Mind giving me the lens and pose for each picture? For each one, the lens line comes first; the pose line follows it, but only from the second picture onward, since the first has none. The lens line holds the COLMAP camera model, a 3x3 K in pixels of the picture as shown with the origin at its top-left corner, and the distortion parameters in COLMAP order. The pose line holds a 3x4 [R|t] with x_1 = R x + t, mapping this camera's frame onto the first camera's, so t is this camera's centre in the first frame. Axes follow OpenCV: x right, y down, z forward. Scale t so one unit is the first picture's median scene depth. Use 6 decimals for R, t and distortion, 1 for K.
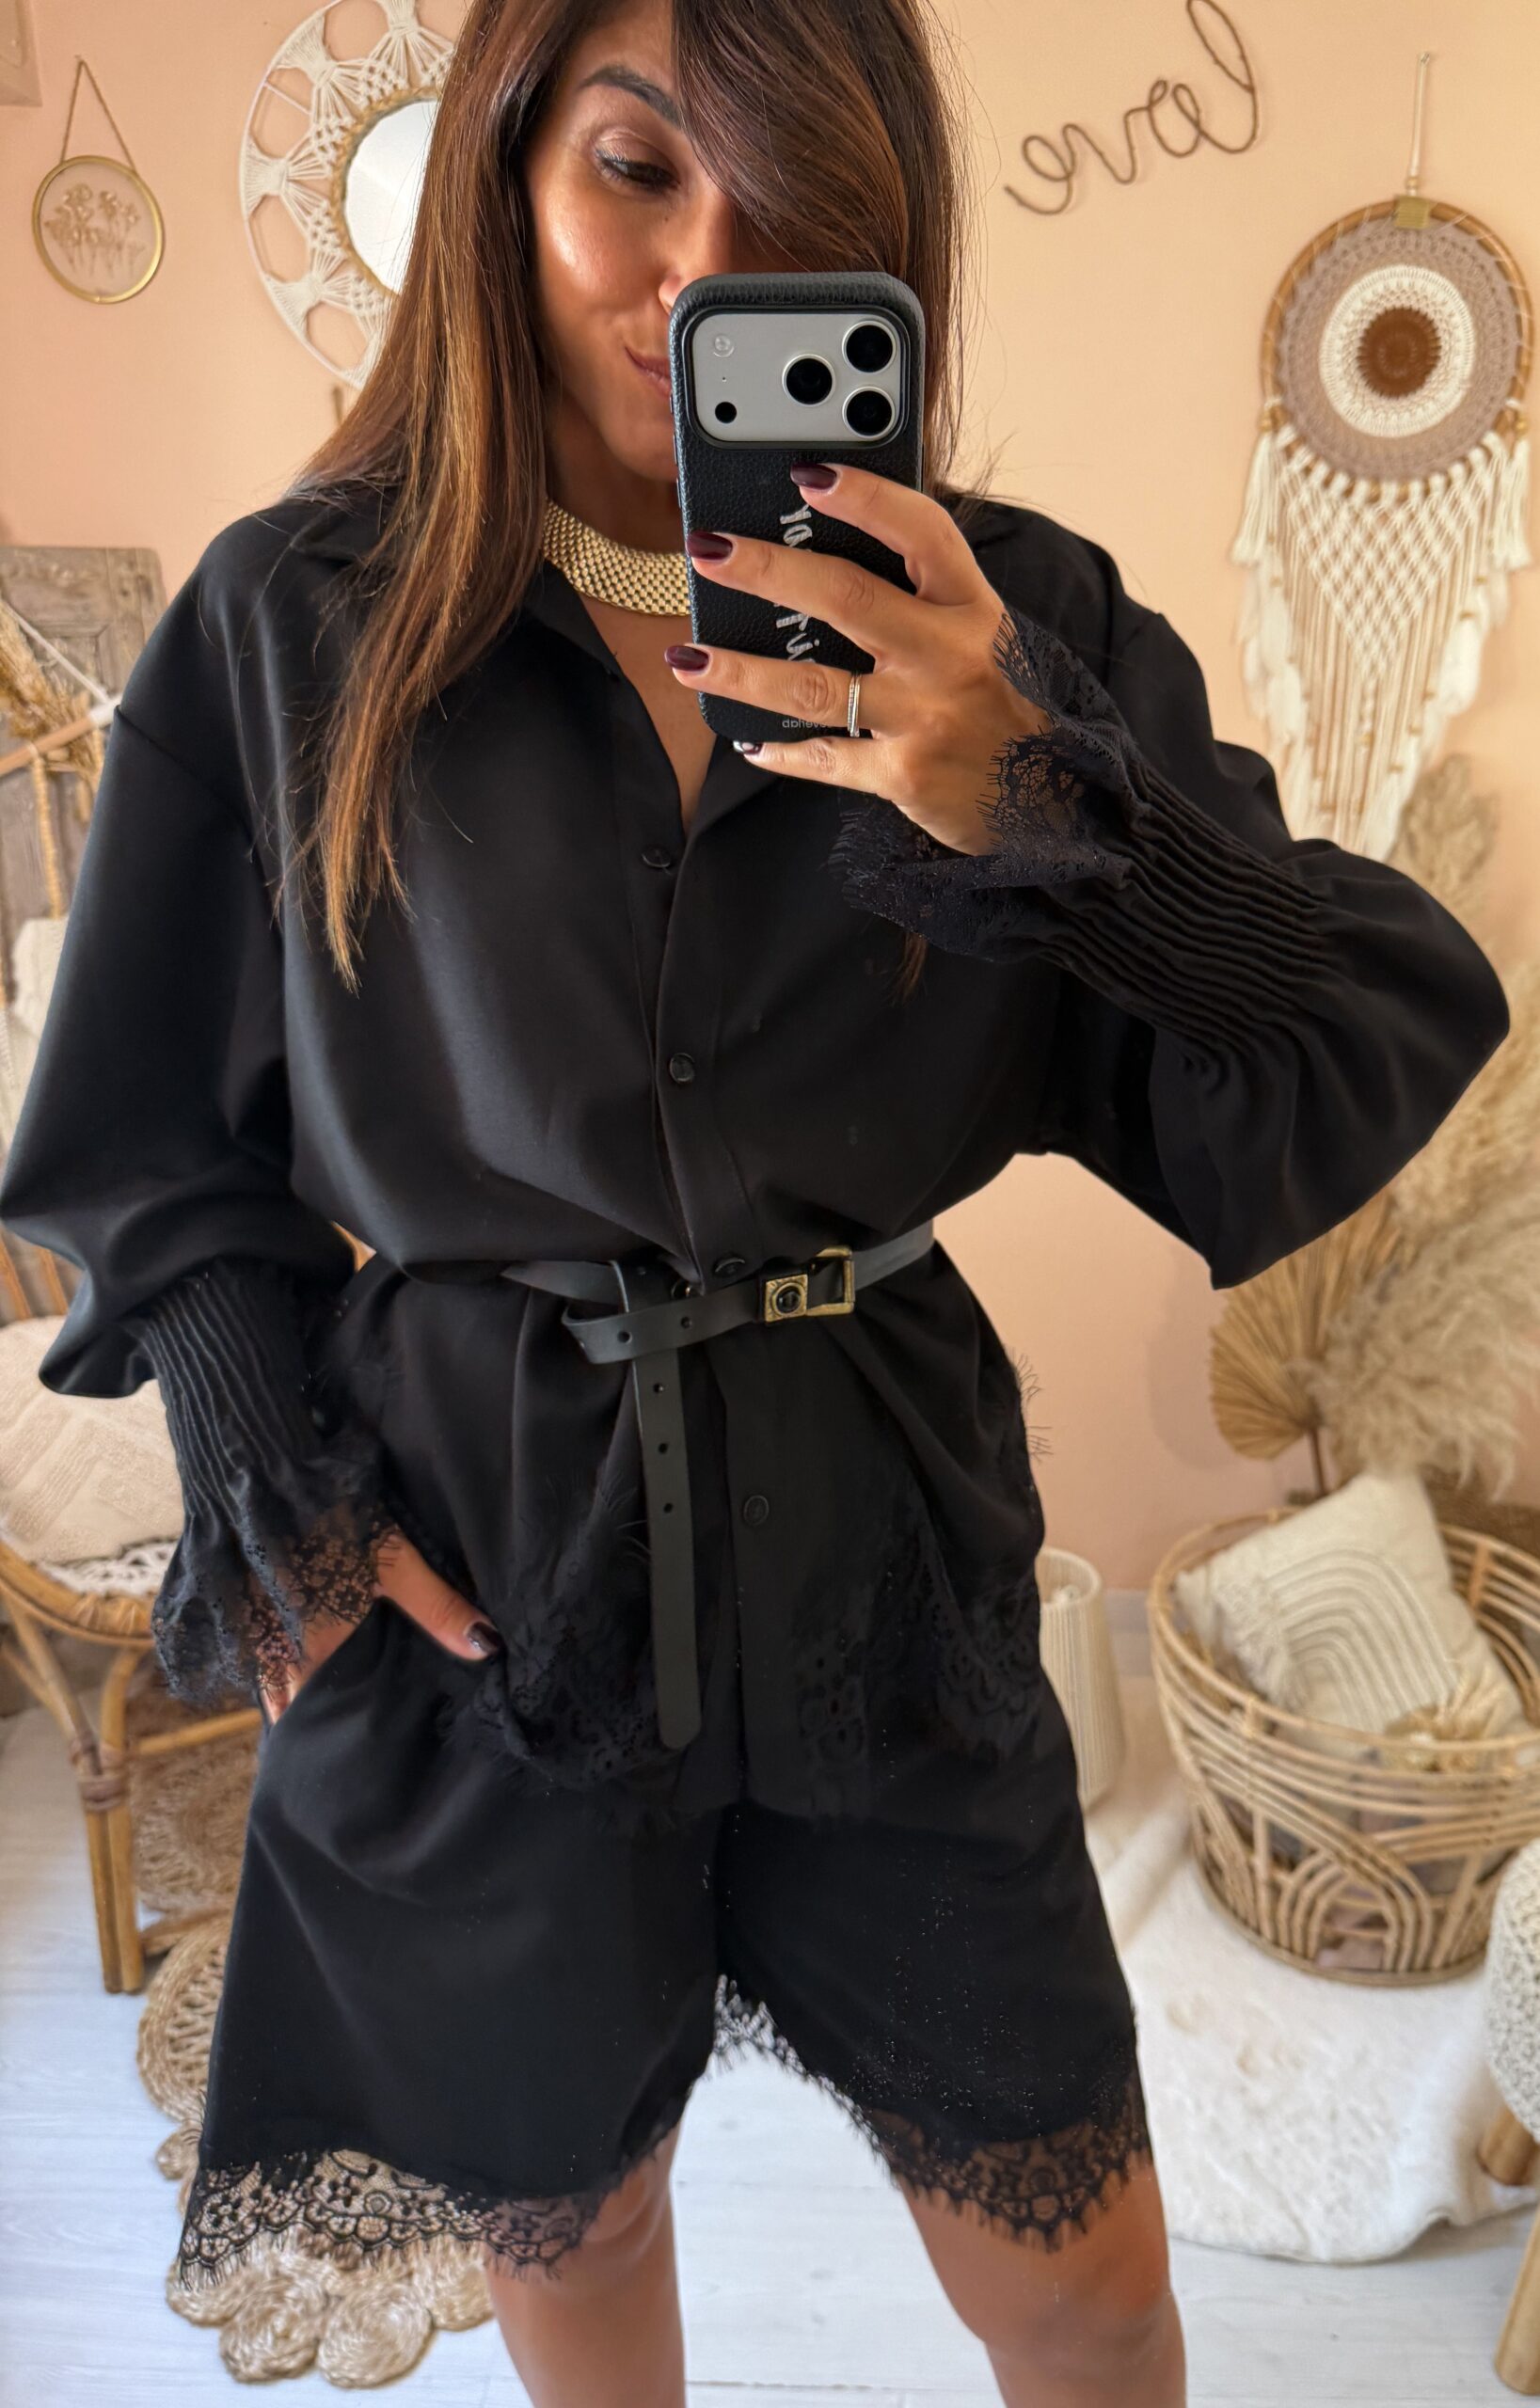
lens RADIAL K [[1655.0, 0, 867.2], [0, 1655.0, 1187.7], [0, 0, 1]] dist [-0.008216, -0.003147]
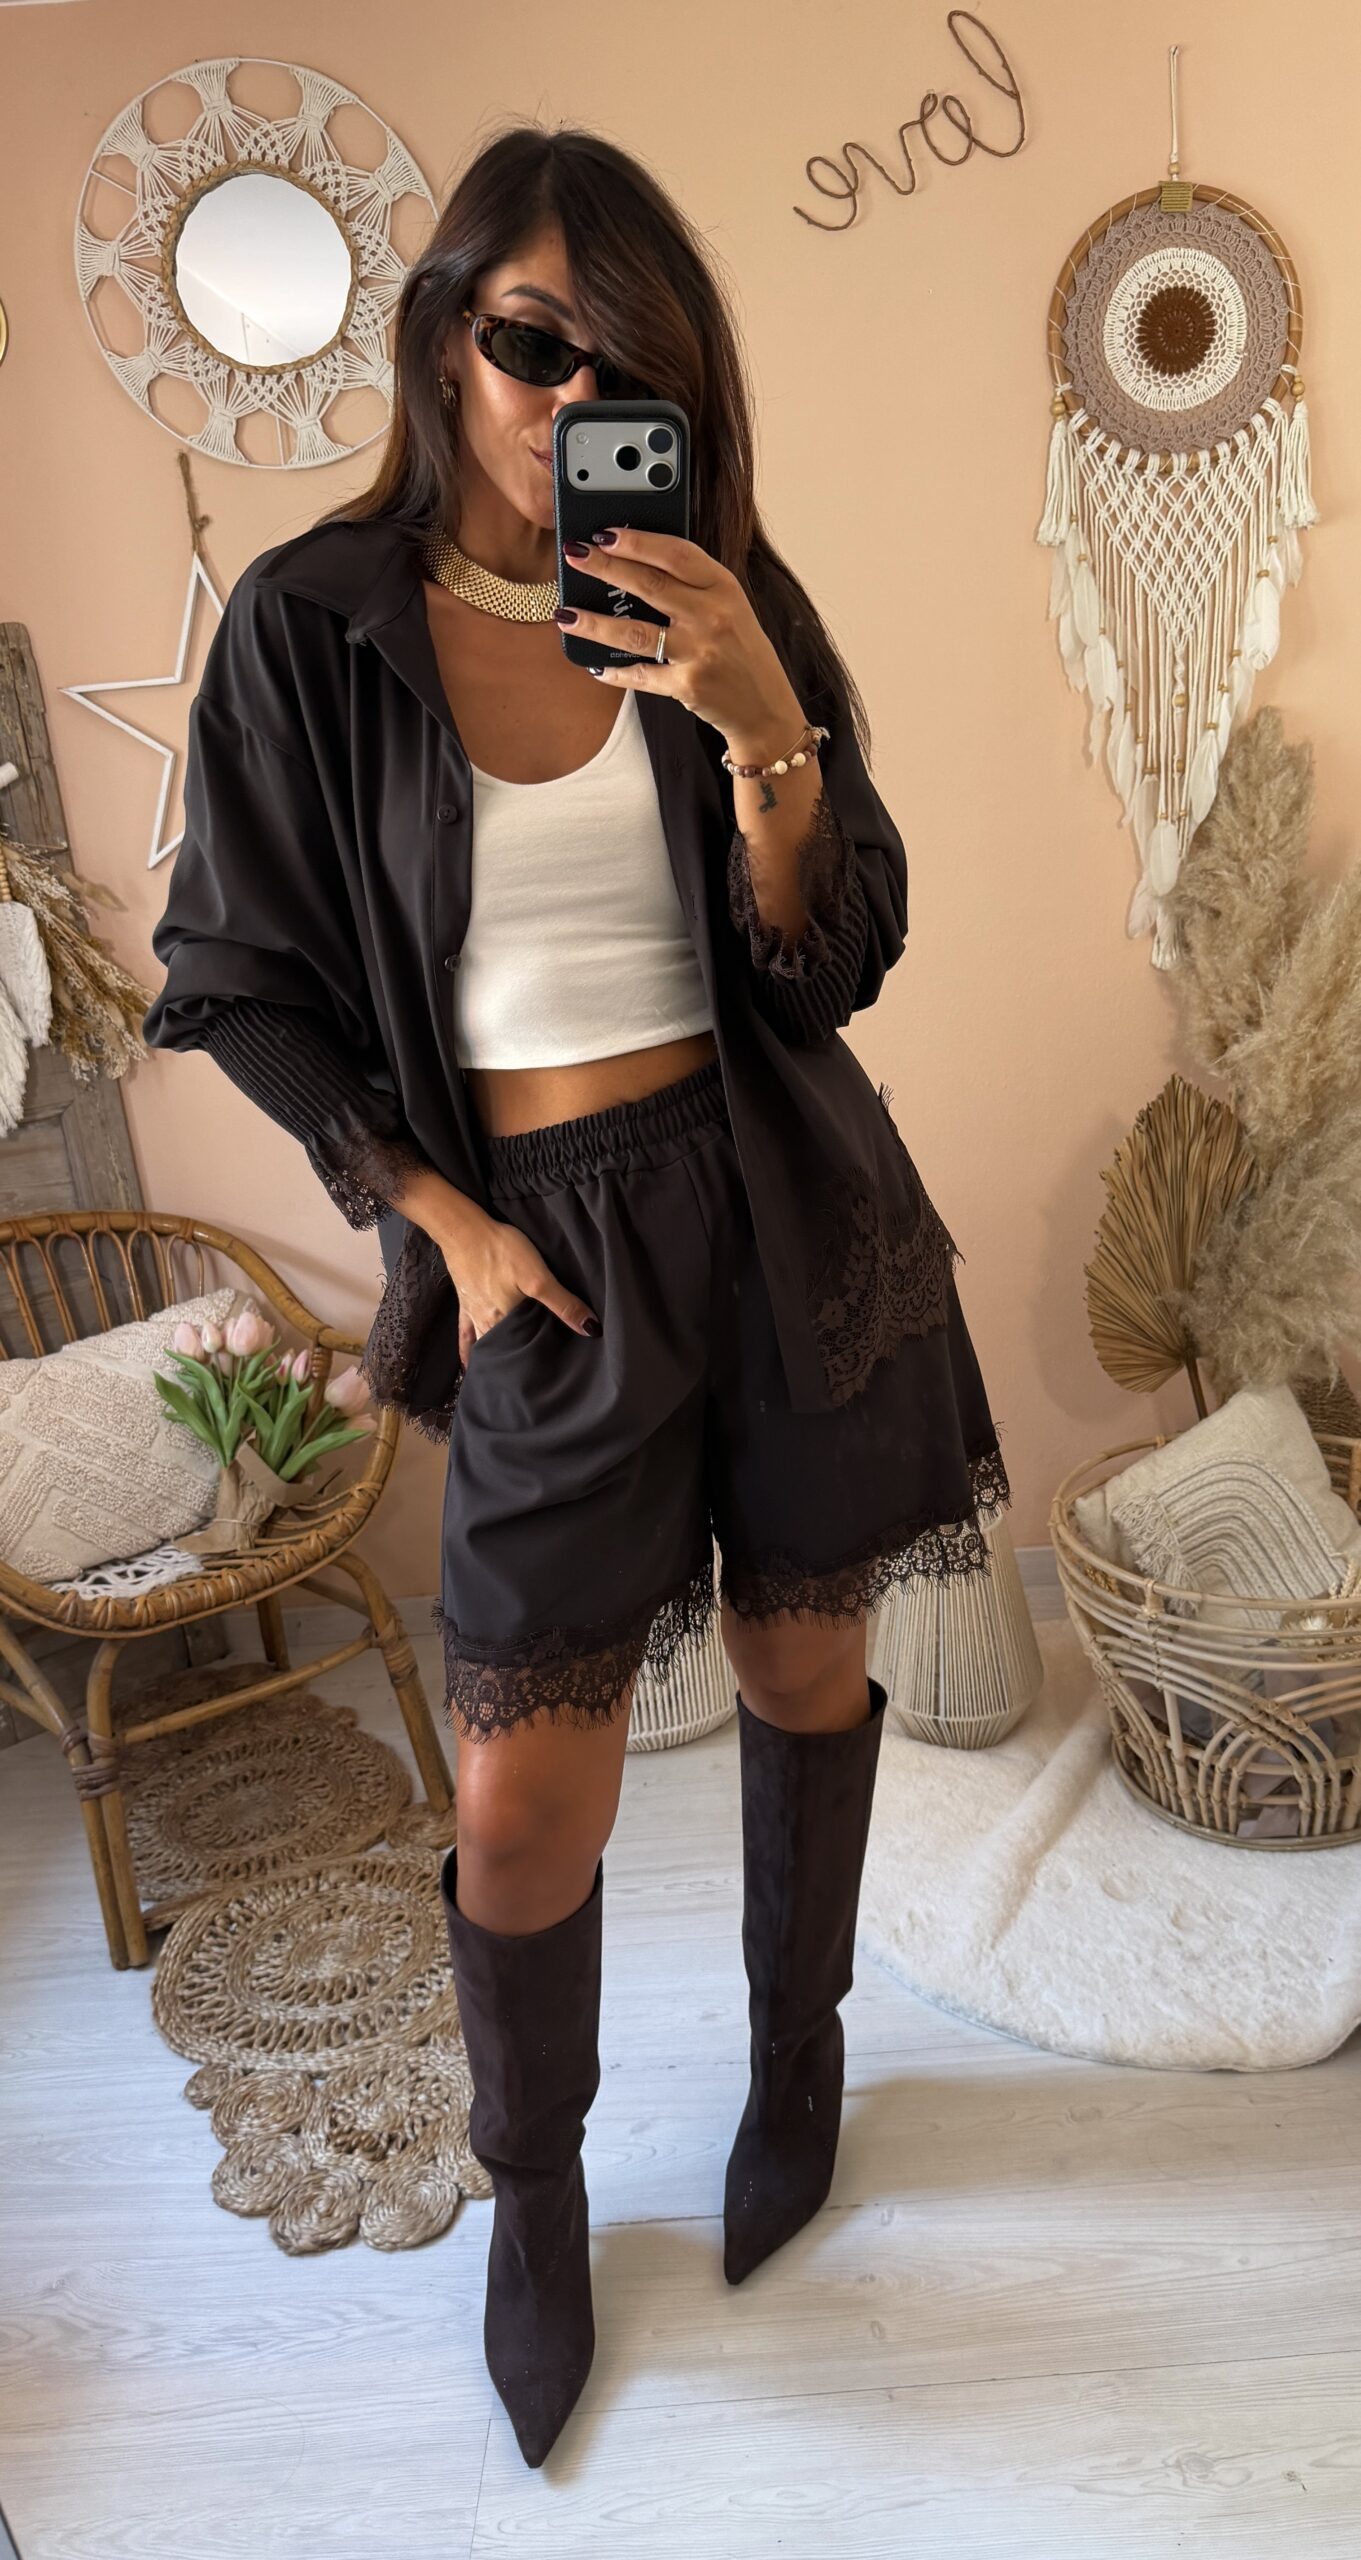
lens RADIAL K [[1710.1, 0, 747.2], [0, 1710.1, 1287.5], [0, 0, 1]] dist [0.029095, -0.041939]
pose [[0.995580, -0.093619, 0.007412, -0.019610], [0.093583, 0.995598, 0.005125, 0.077220], [-0.007859, -0.004409, 0.999959, -0.109947]]
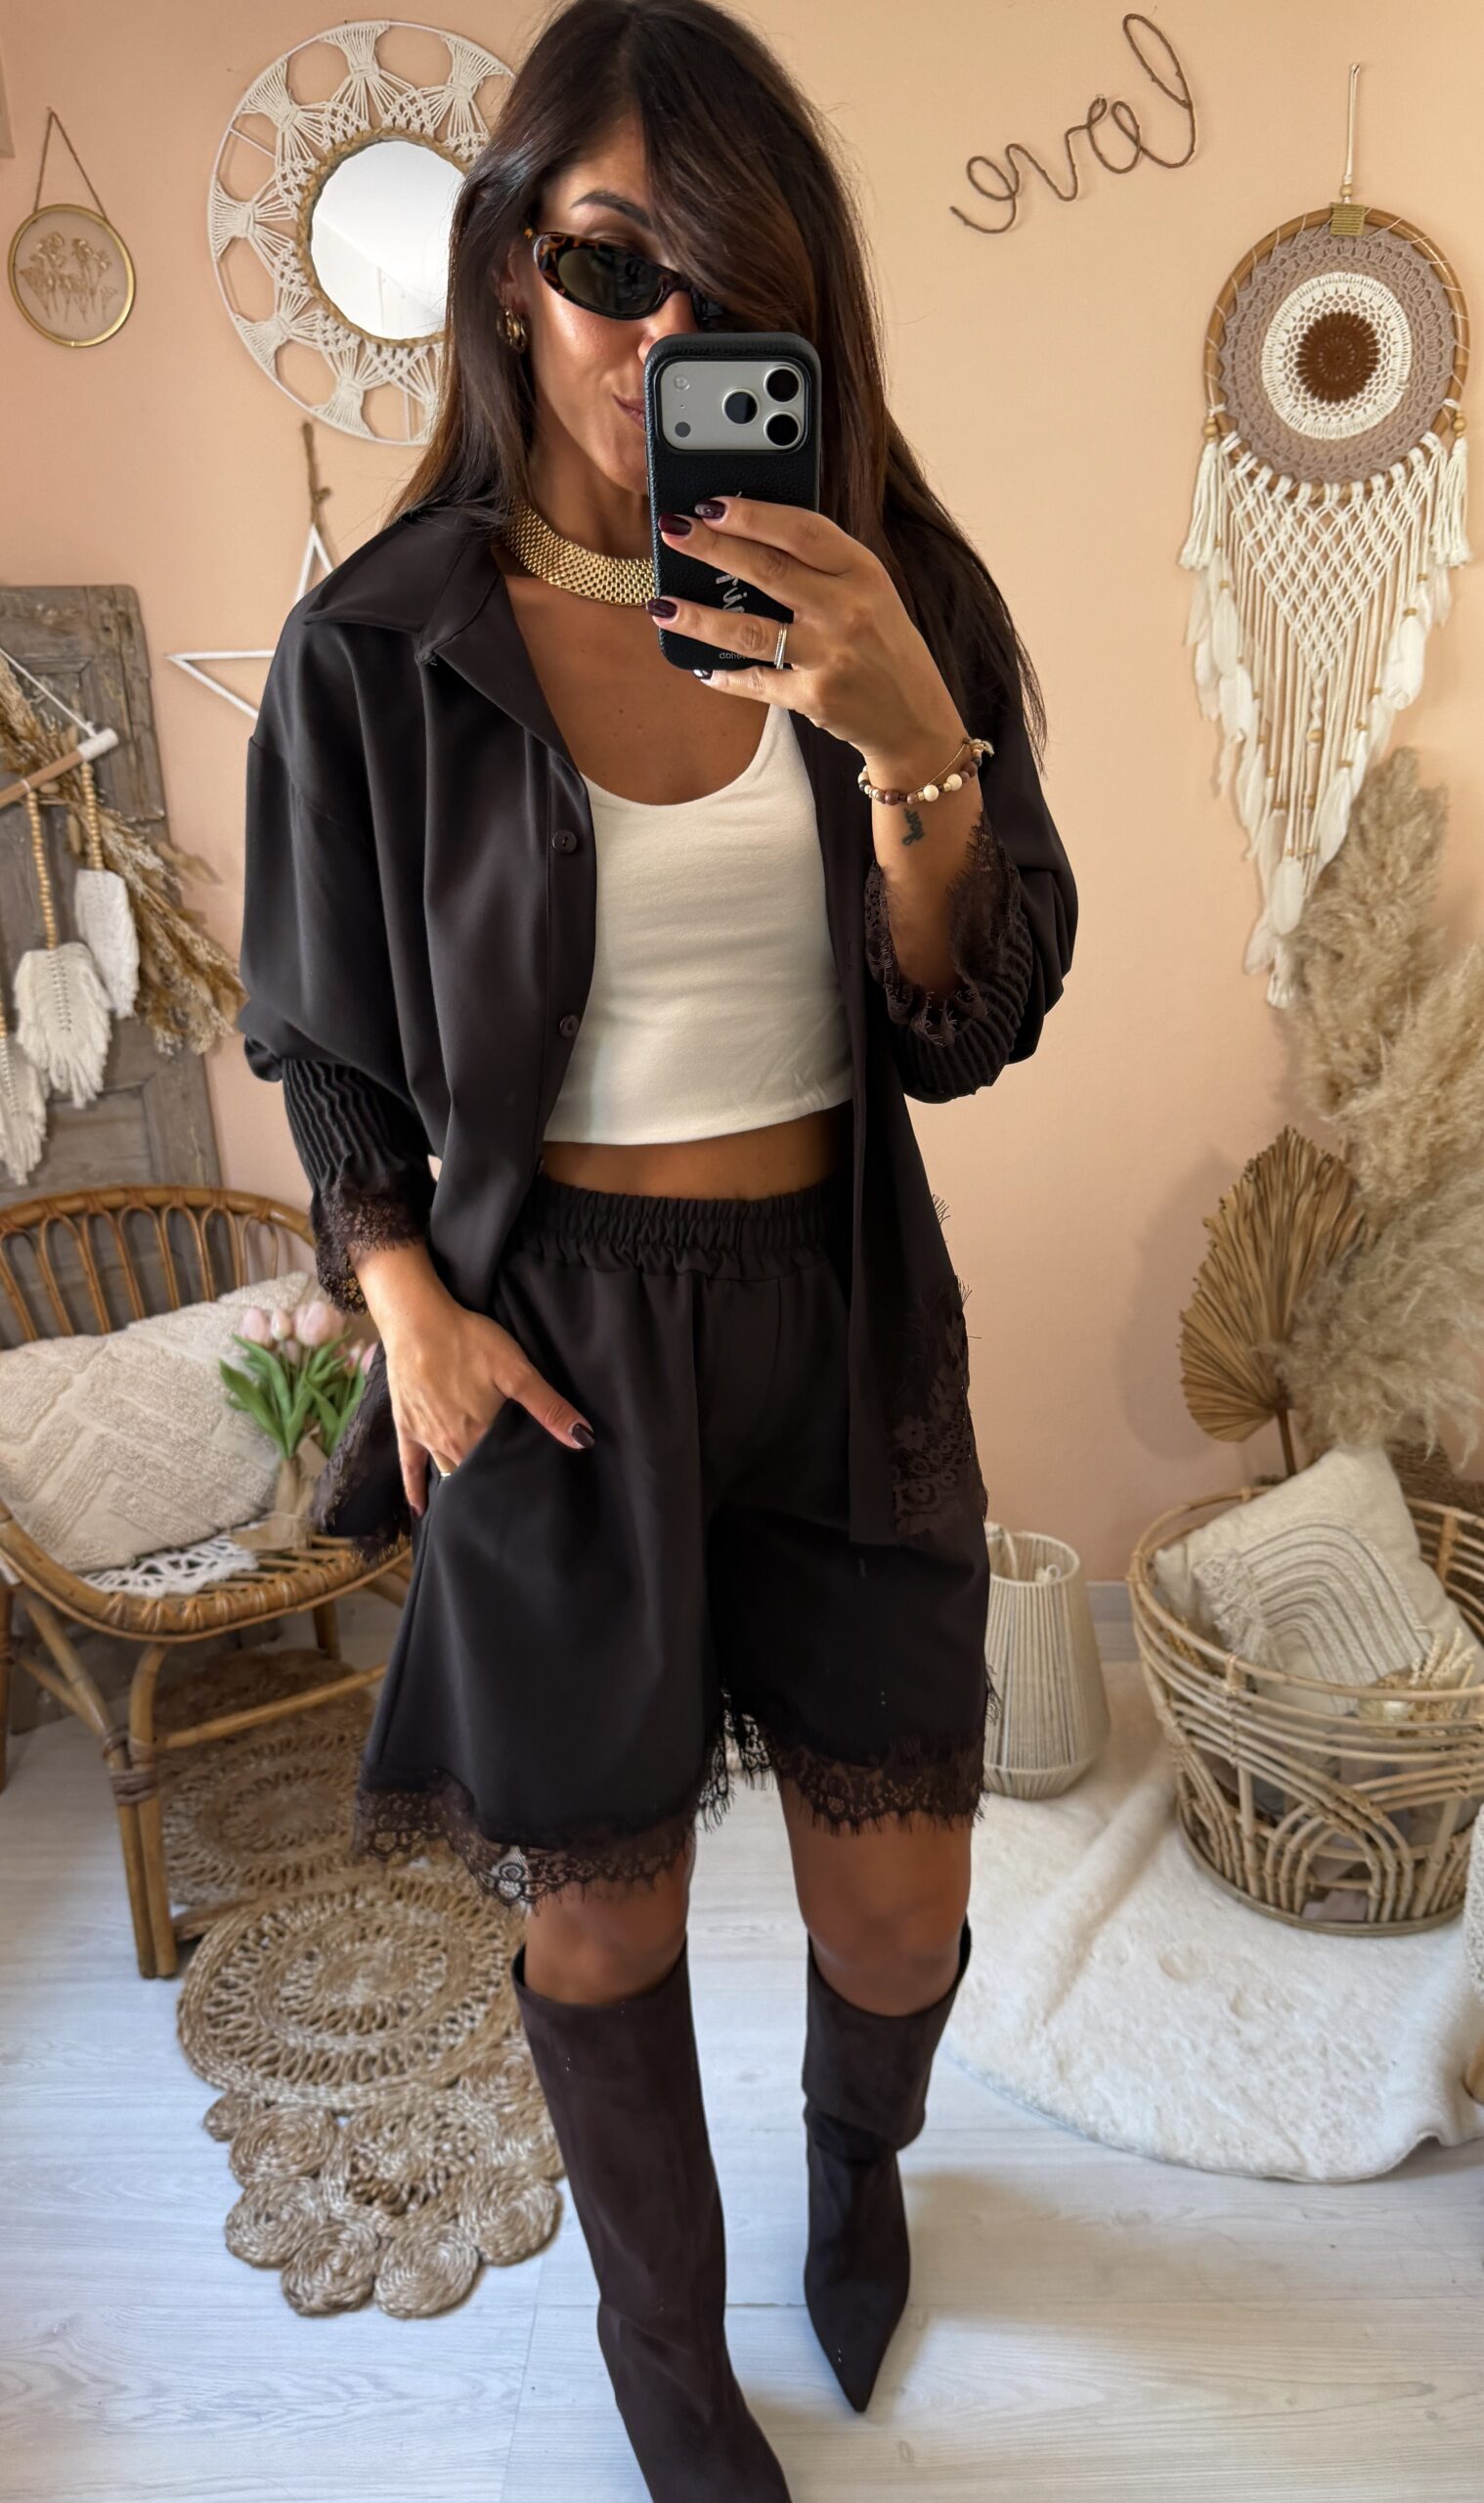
lens RADIAL K [[1696.3, 0, 802.9], [0, 1696.3, 1242.4], [0, 0, 1]] dist [0.004243, -0.013634]
pose [[0.999528, -0.030672, -0.001491, -0.026871], [0.030684, 0.999488, 0.009067, 0.025867], [0.001213, -0.009108, 0.999958, -0.063671]]
